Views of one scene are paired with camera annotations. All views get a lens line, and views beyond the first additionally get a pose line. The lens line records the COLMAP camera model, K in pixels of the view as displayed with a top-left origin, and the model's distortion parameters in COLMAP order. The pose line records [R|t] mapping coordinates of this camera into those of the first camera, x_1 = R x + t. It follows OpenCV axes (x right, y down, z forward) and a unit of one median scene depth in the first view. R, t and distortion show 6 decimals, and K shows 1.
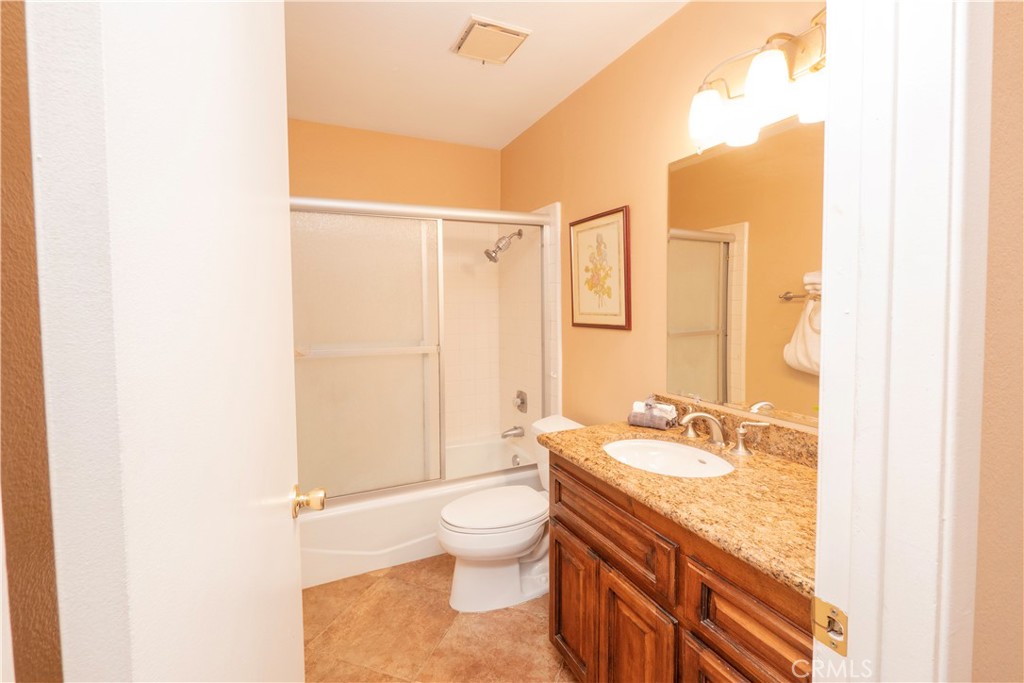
lens RADIAL K [[442.9, 0, 512.0], [0, 442.9, 335.8], [0, 0, 1]] dist [-0.000921, 0.000140]
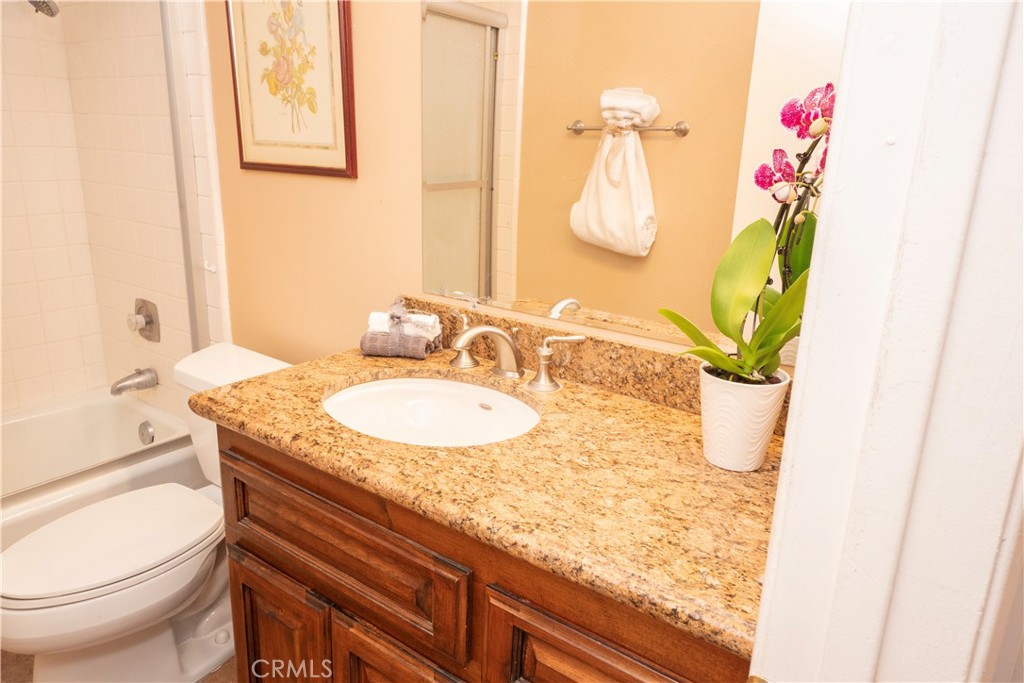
lens RADIAL K [[758.8, 0, 483.0], [0, 758.8, 381.0], [0, 0, 1]] dist [0.004954, -0.011494]
pose [[0.904743, -0.098055, 0.414518, 0.004577], [-0.006946, 0.969618, 0.244525, -0.000417], [-0.425901, -0.224111, 0.876574, 0.110685]]
